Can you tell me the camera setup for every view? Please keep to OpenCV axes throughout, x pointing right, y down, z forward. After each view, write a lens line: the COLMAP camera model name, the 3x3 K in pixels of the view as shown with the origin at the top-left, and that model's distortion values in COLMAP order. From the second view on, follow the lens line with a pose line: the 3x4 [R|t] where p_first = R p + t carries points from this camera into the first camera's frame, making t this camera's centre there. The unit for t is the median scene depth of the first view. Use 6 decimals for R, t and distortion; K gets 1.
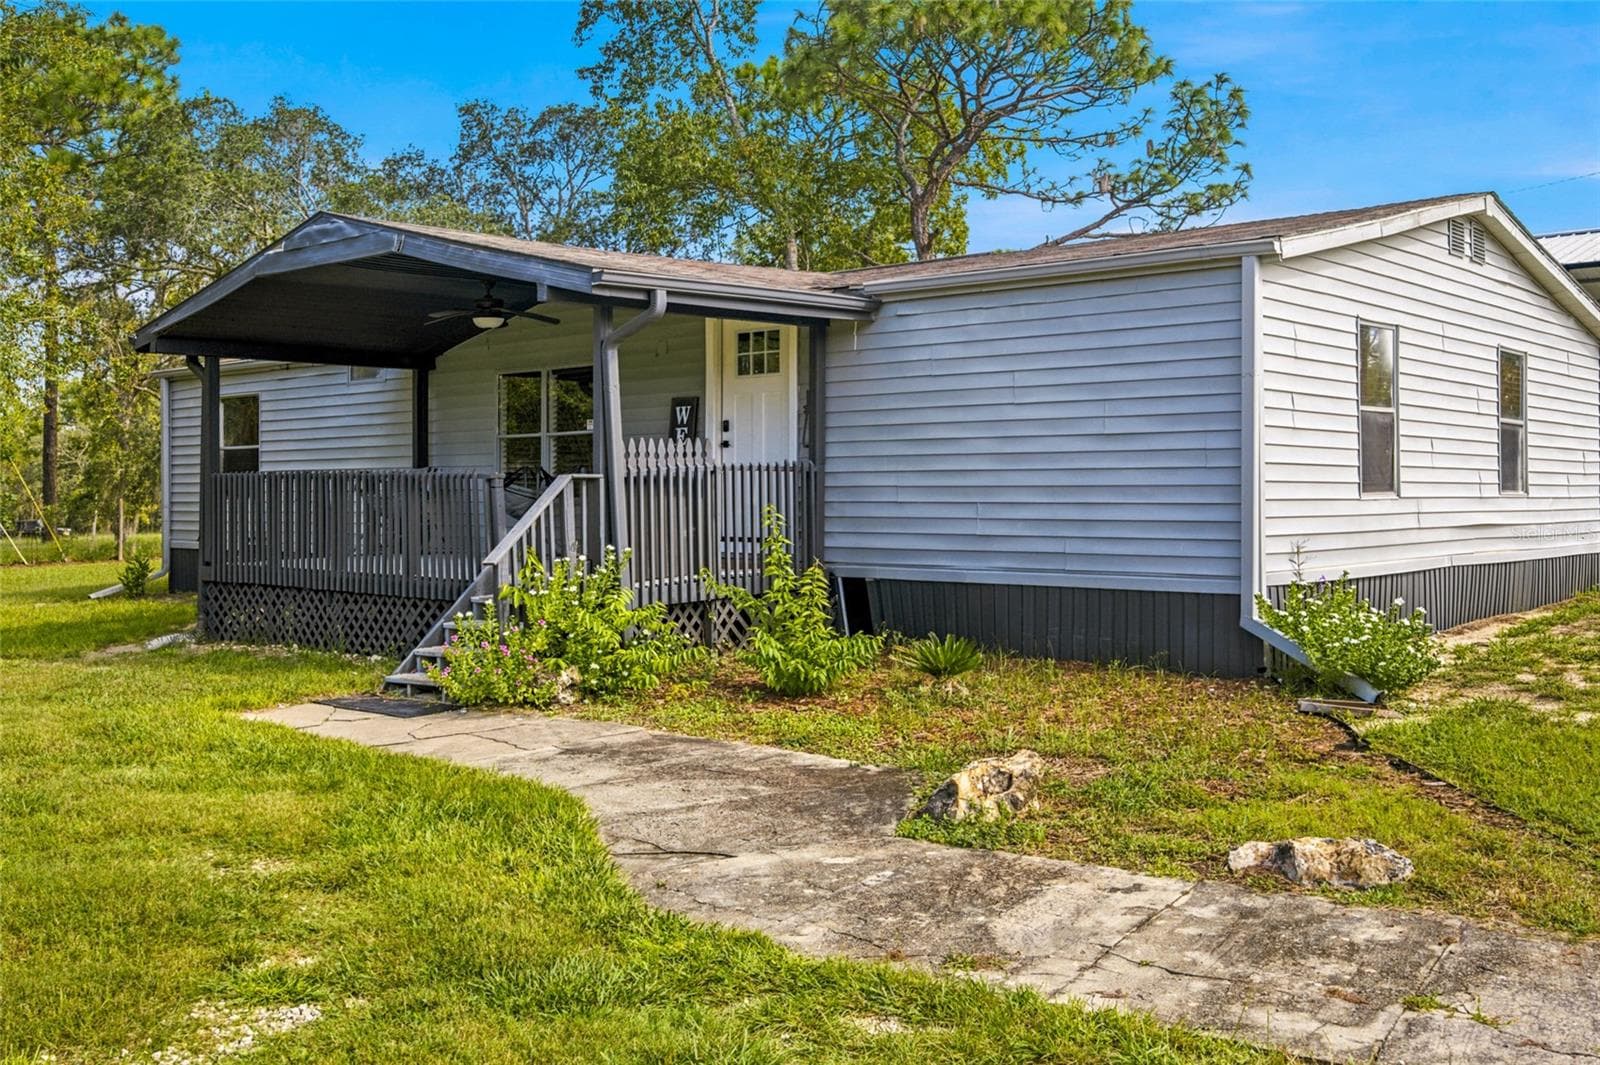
lens RADIAL K [[1539.0, 0, 800.1], [0, 1539.0, 468.1], [0, 0, 1]] dist [0.011070, 0.008941]
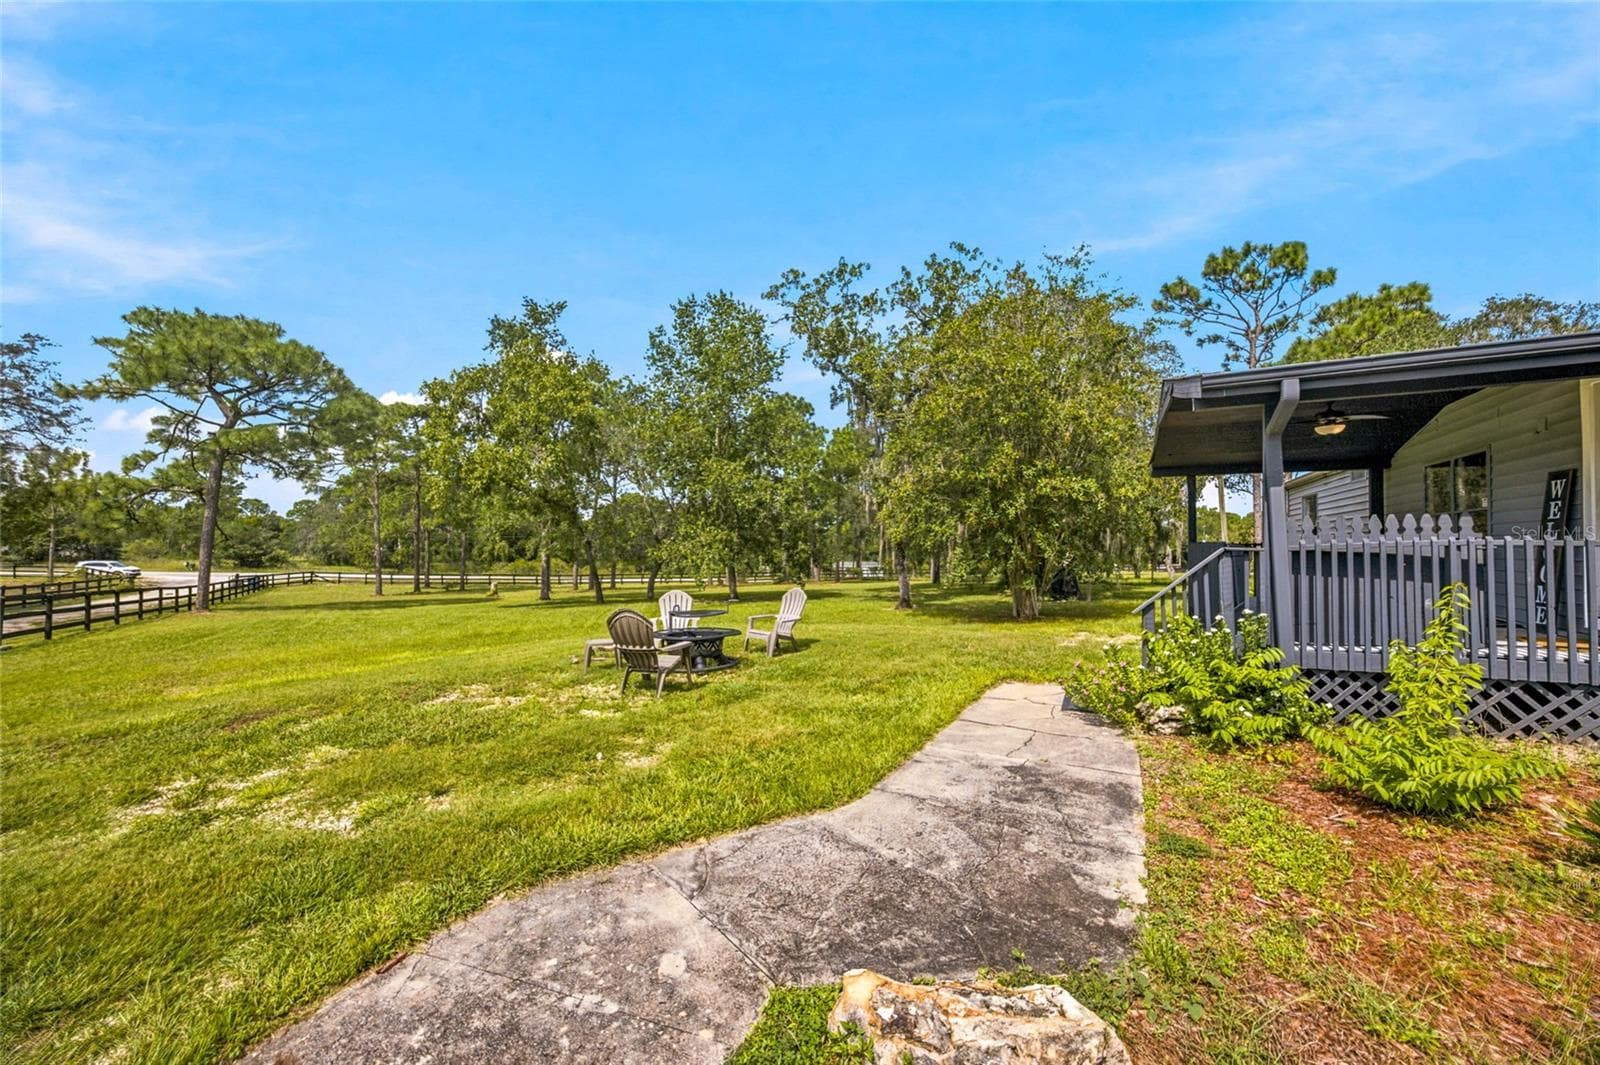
lens RADIAL K [[607.7, 0, 797.2], [0, 607.7, 528.4], [0, 0, 1]] dist [-0.002214, -0.000184]
pose [[0.259057, -0.015199, -0.965742, 0.236930], [0.001688, 0.999882, -0.015284, -0.004679], [0.965861, 0.002329, 0.259052, 0.562242]]
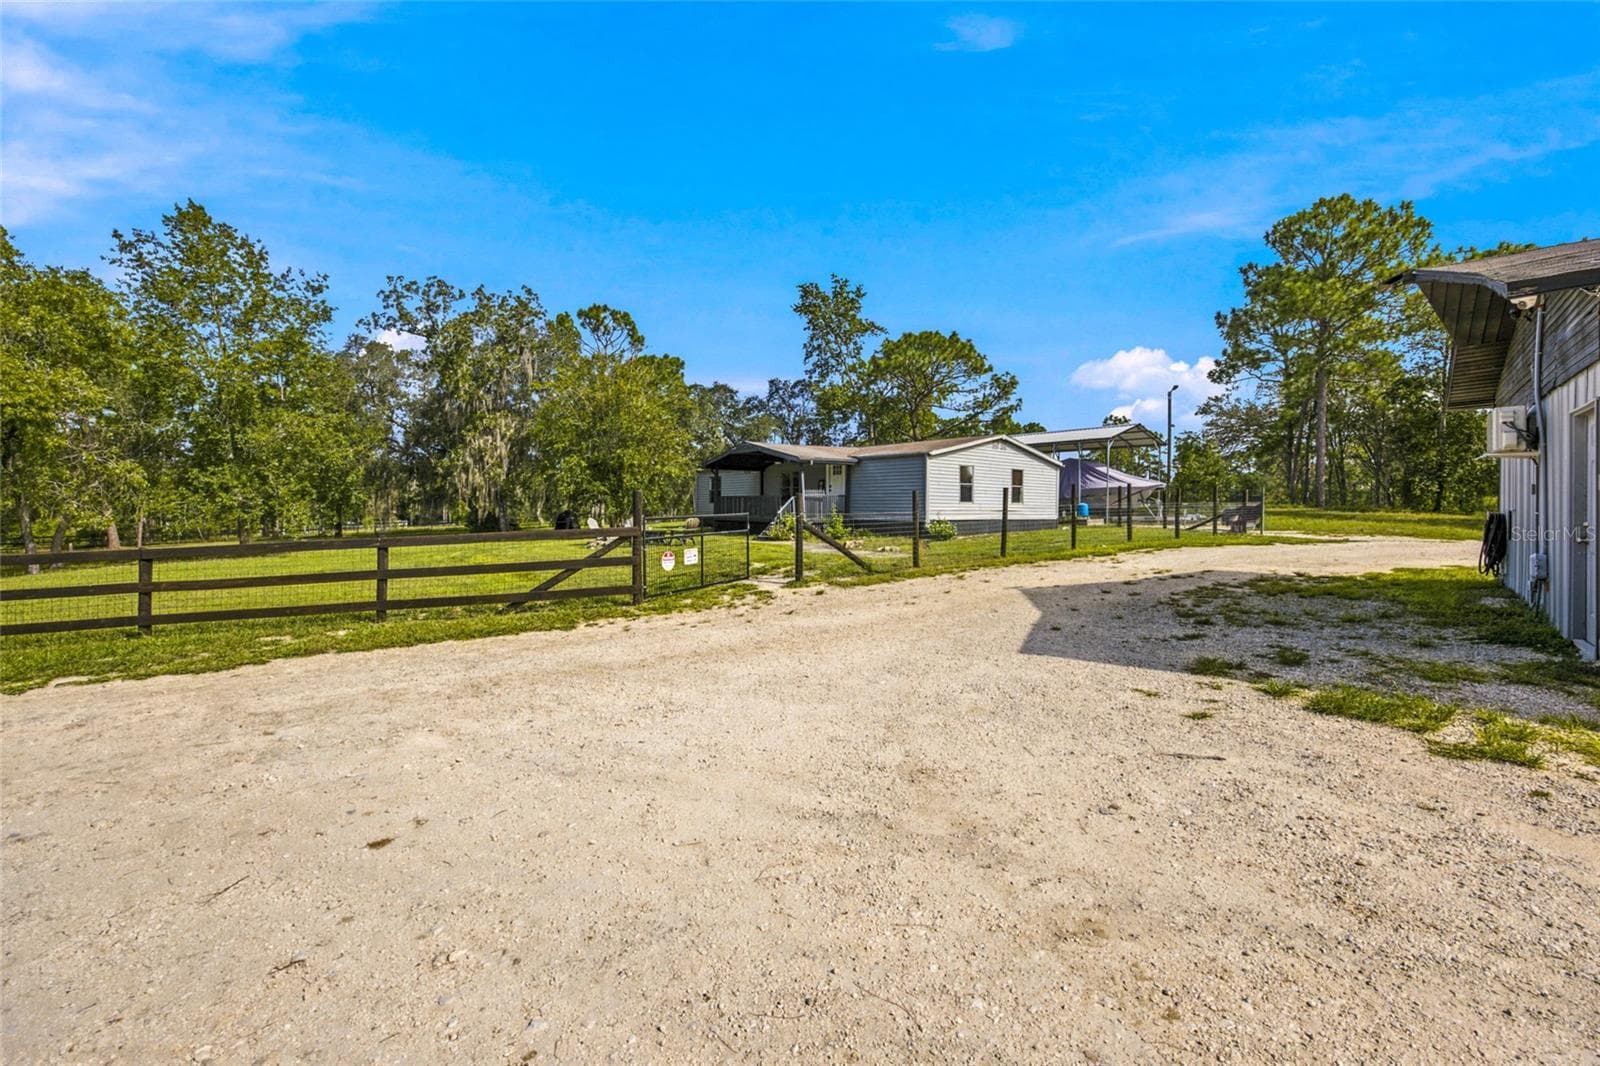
lens RADIAL K [[646.7, 0, 797.3], [0, 646.7, 503.7], [0, 0, 1]] dist [-0.002215, -0.000059]
pose [[0.986191, 0.010914, -0.165251, 0.226382], [-0.008955, 0.999881, 0.012600, 0.000200], [0.165368, -0.010946, 0.986171, -1.159428]]
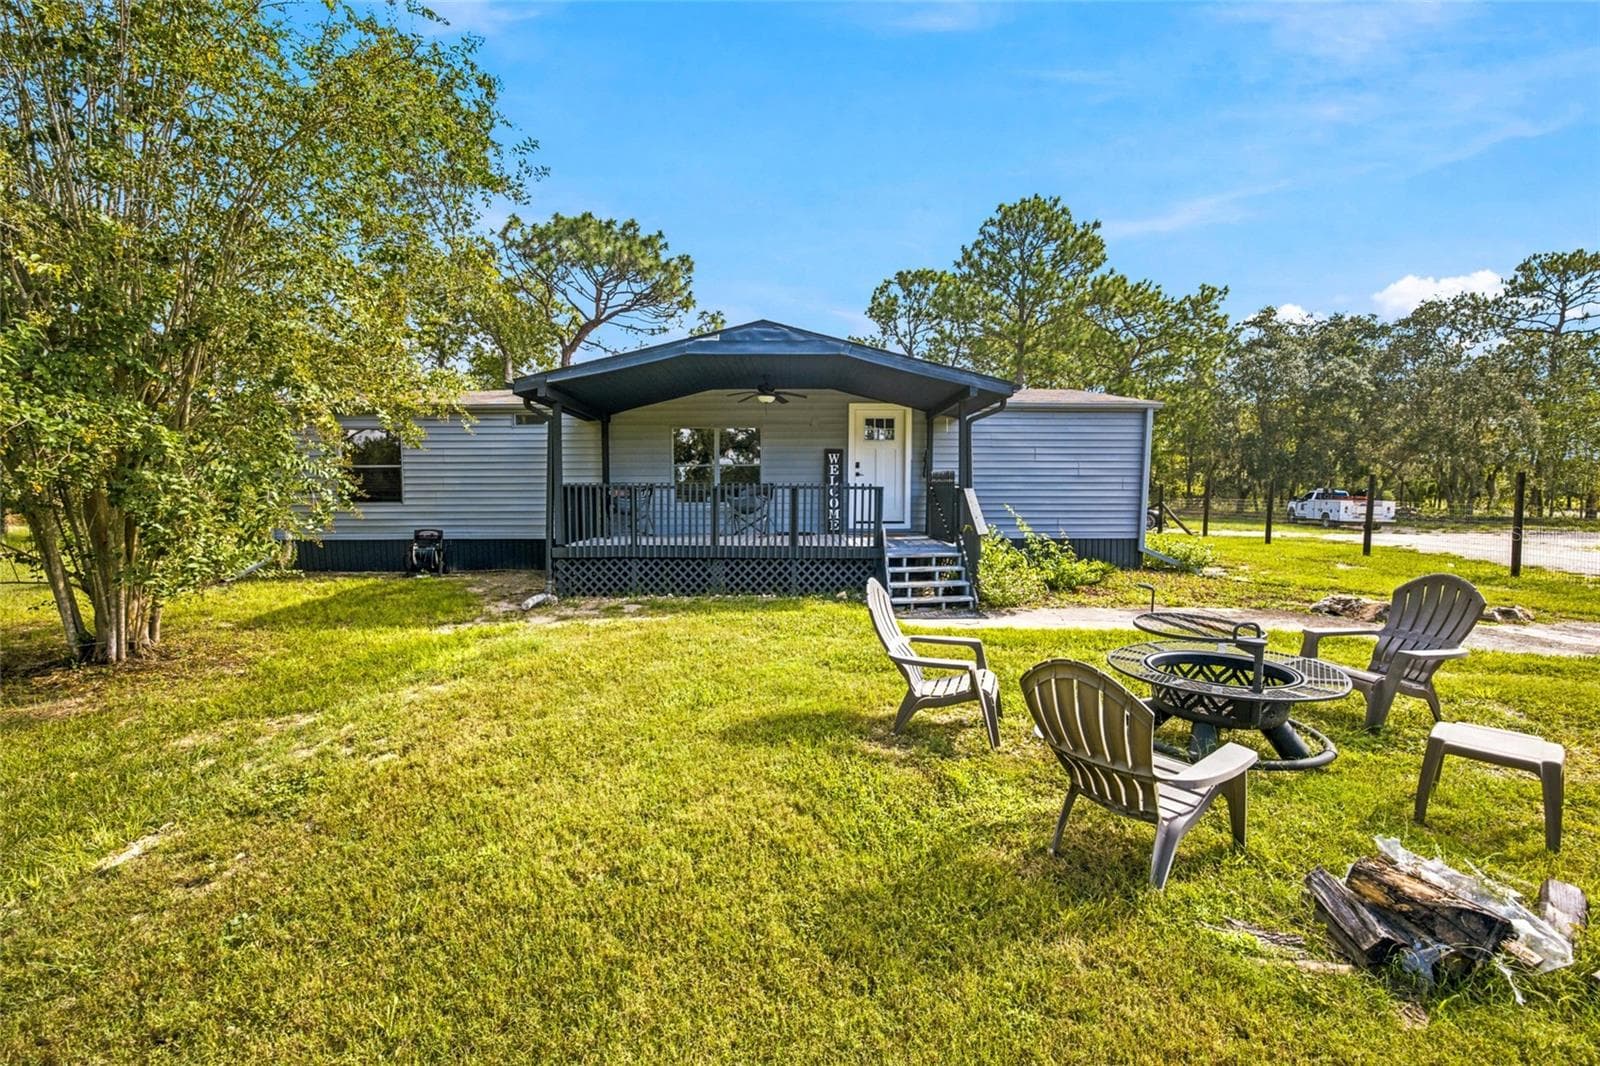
lens RADIAL K [[646.7, 0, 797.3], [0, 646.7, 503.7], [0, 0, 1]] dist [-0.002215, -0.000059]
pose [[0.748903, 0.001930, 0.662677, -0.872906], [-0.013168, 0.999842, 0.011970, 0.017980], [-0.662549, -0.017690, 0.748810, 0.564819]]
